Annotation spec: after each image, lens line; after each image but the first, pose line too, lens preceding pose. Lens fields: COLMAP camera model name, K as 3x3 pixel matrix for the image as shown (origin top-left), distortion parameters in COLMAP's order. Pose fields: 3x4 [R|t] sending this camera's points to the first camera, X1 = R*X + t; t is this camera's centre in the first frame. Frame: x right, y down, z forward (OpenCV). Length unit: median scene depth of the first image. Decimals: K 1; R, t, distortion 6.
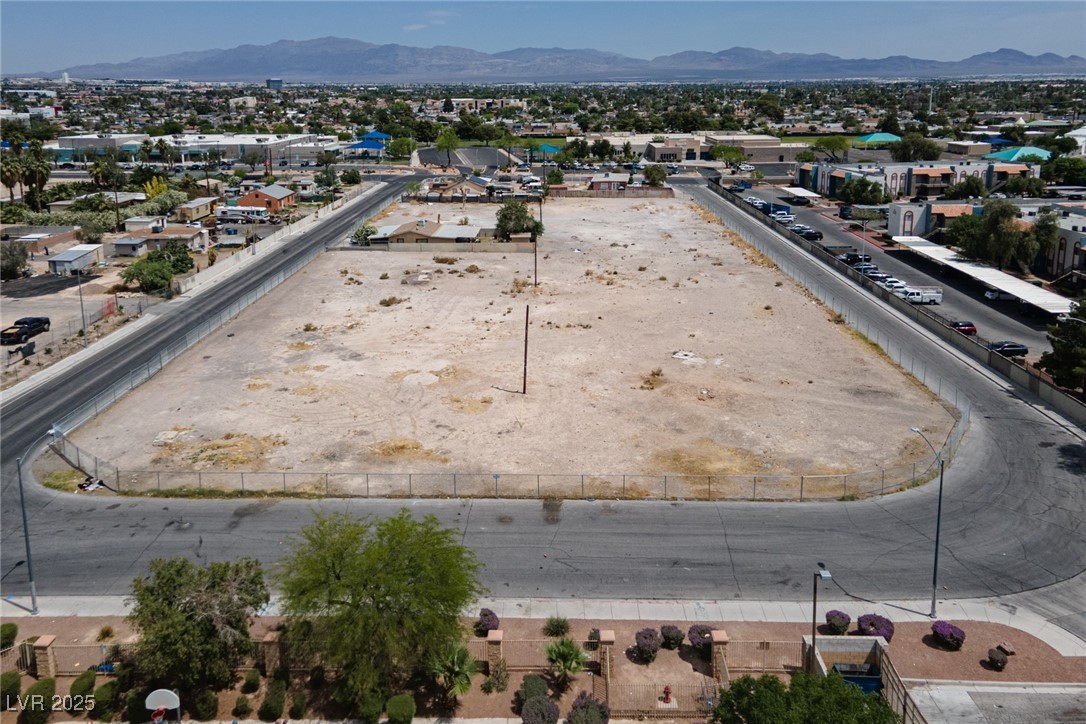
lens RADIAL K [[814.1, 0, 538.3], [0, 814.1, 299.5], [0, 0, 1]] dist [0.033014, 0.007383]
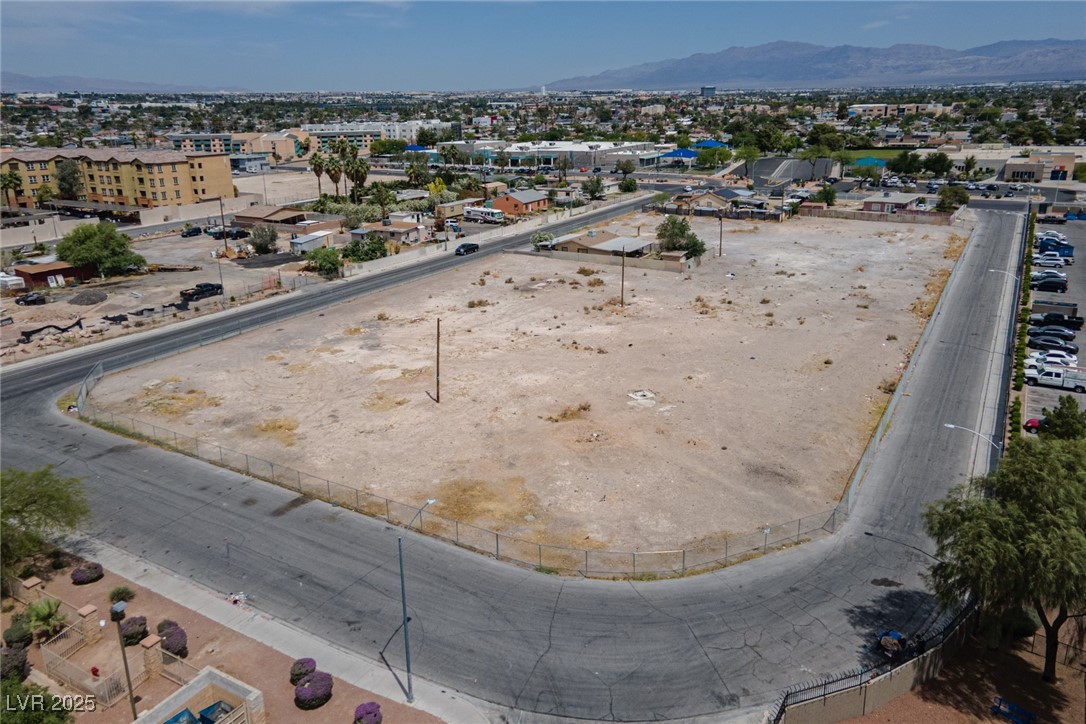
lens RADIAL K [[788.5, 0, 537.0], [0, 788.5, 337.6], [0, 0, 1]] dist [0.031535, 0.031363]
pose [[0.867871, 0.137418, -0.477406, 0.493333], [-0.115920, 0.990470, 0.074370, -0.050016], [0.483076, -0.009203, 0.875530, 0.151223]]
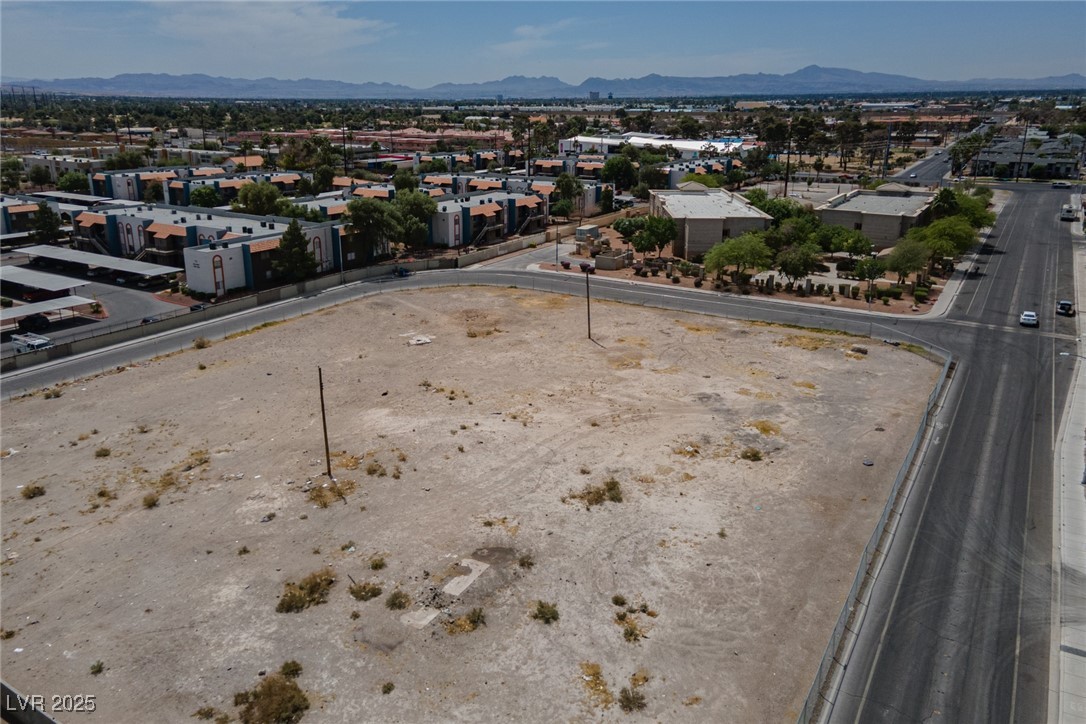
lens RADIAL K [[797.3, 0, 541.3], [0, 797.3, 364.7], [0, 0, 1]] dist [0.039379, 0.003019]
pose [[-0.864673, -0.155625, 0.477621, -0.484798], [0.130885, 0.848163, 0.513311, -0.437672], [-0.484985, 0.506359, -0.713015, 1.699544]]
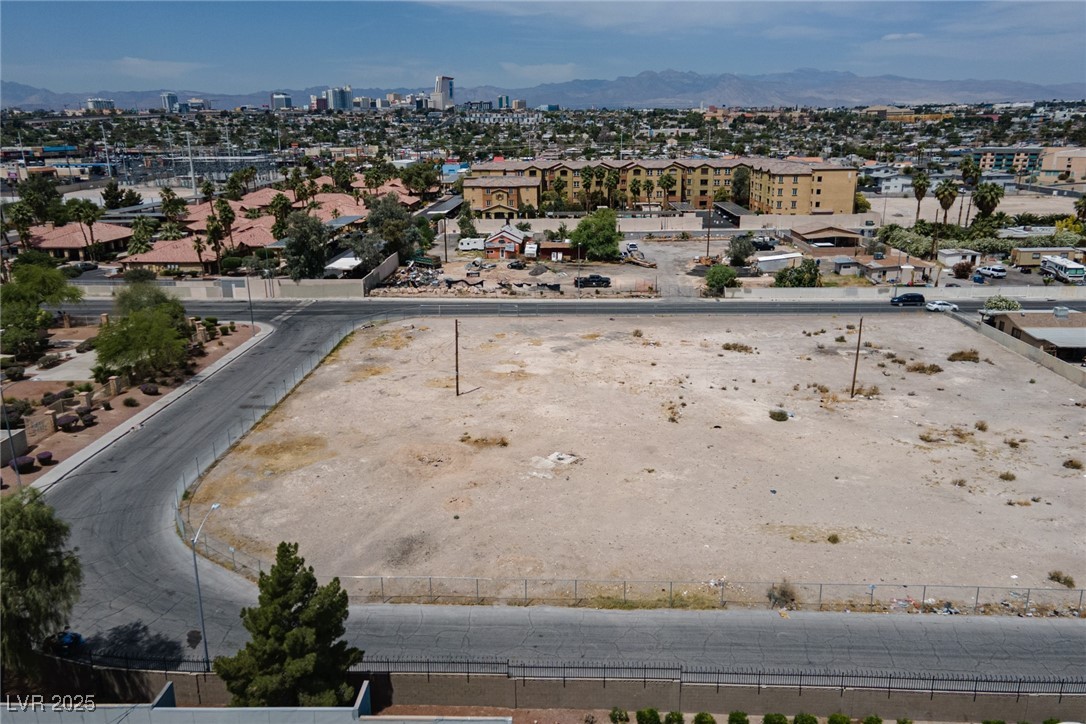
lens RADIAL K [[797.3, 0, 541.3], [0, 797.3, 364.7], [0, 0, 1]] dist [0.039379, 0.003019]
pose [[-0.011172, 0.299808, -0.953934, 0.919906], [-0.243716, 0.924407, 0.293383, -0.251600], [0.969782, 0.235766, 0.062740, 0.900618]]
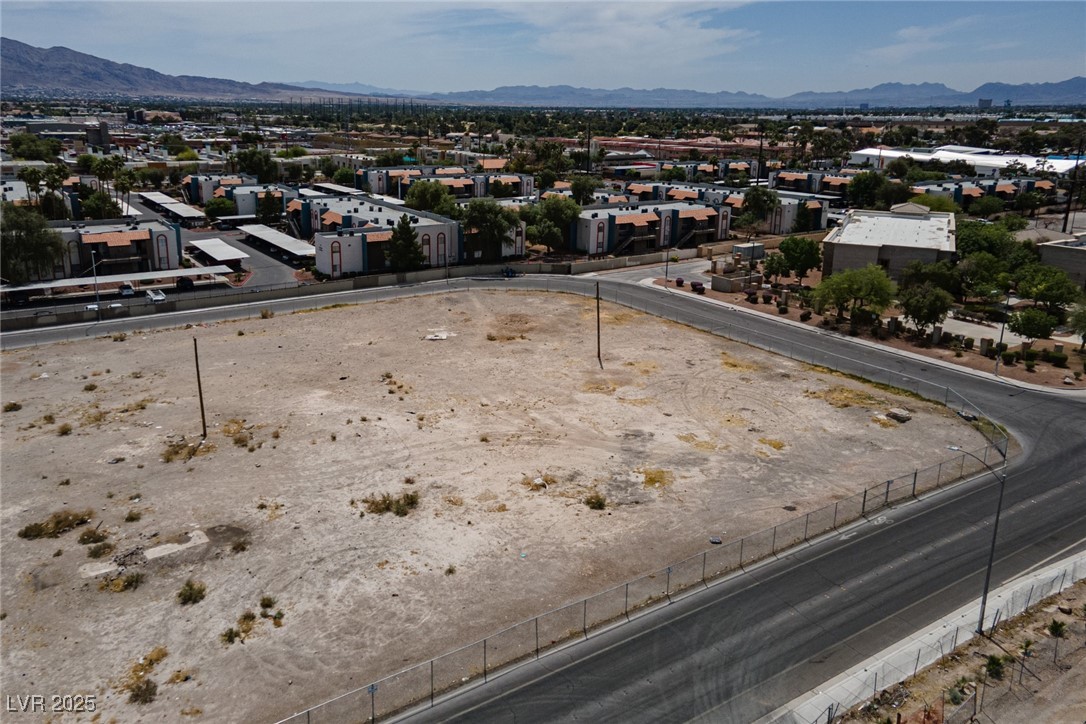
lens RADIAL K [[816.4, 0, 505.1], [0, 816.4, 340.9], [0, 0, 1]] dist [0.037871, 0.006808]
pose [[-0.558917, -0.230342, 0.796589, -0.769080], [0.205183, 0.892355, 0.401998, -0.358576], [-0.803438, 0.388130, -0.451490, 1.426522]]
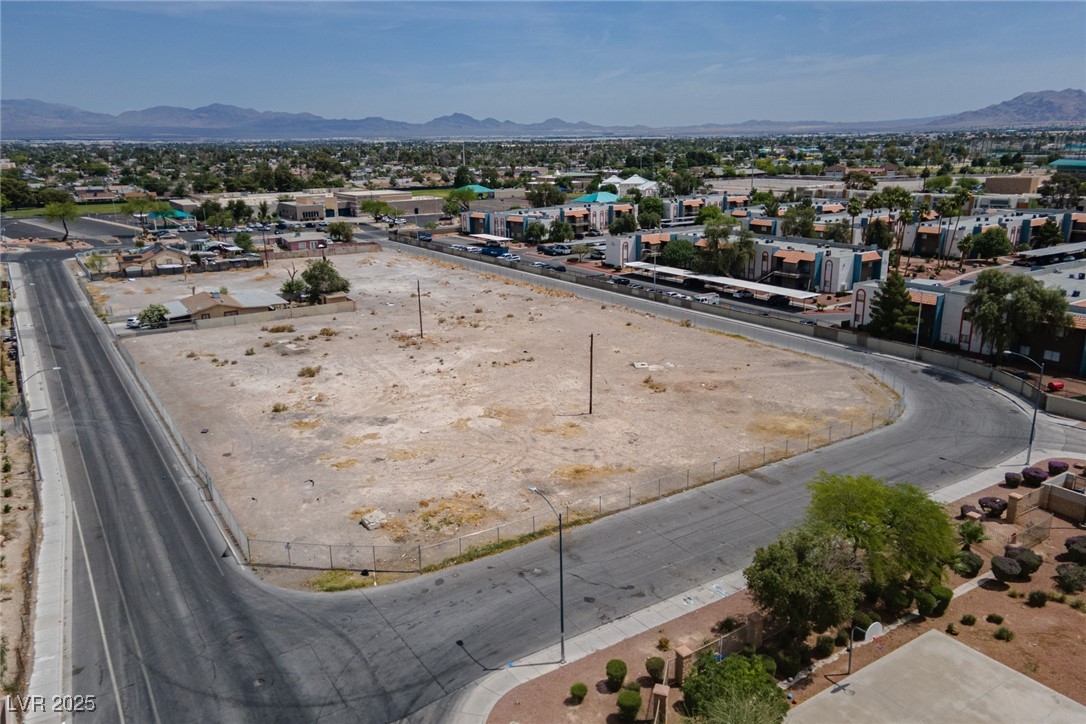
lens RADIAL K [[797.3, 0, 541.3], [0, 797.3, 364.7], [0, 0, 1]] dist [0.039379, 0.003019]
pose [[0.826486, -0.159916, 0.539767, -0.575231], [0.153324, 0.986502, 0.057501, -0.022414], [-0.541676, 0.035236, 0.839849, 0.091251]]
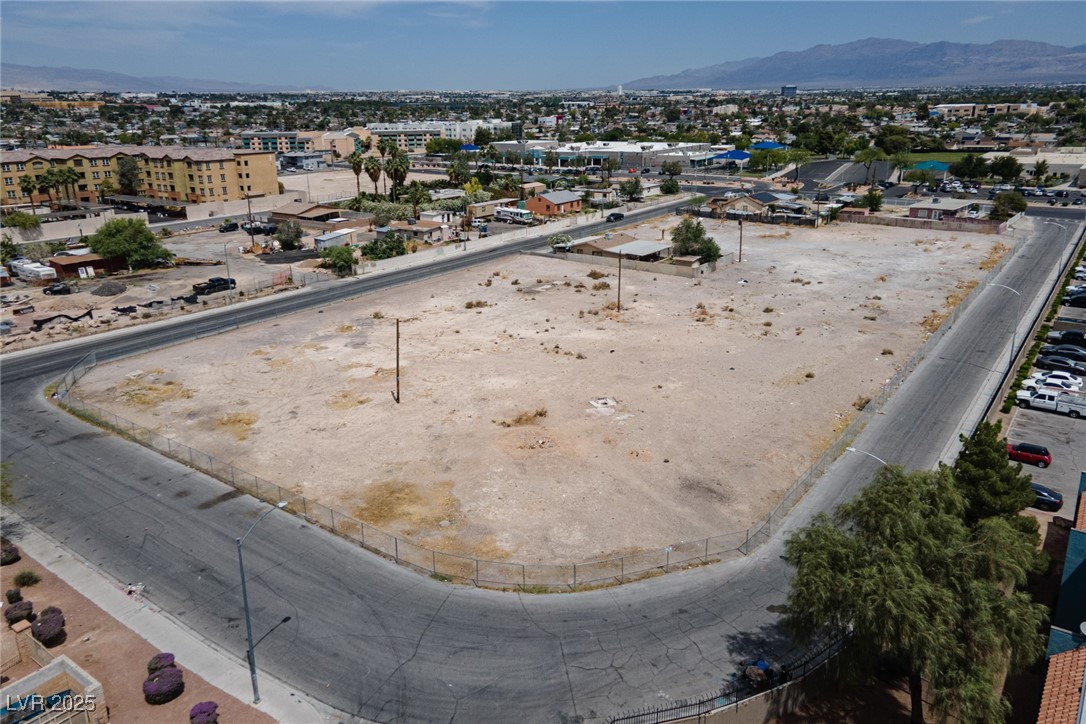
lens RADIAL K [[788.5, 0, 537.0], [0, 788.5, 337.6], [0, 0, 1]] dist [0.031535, 0.031363]
pose [[0.817385, 0.163344, -0.552449, 0.592464], [-0.138644, 0.986552, 0.086563, -0.070534], [0.559160, 0.005839, 0.829040, 0.220023]]
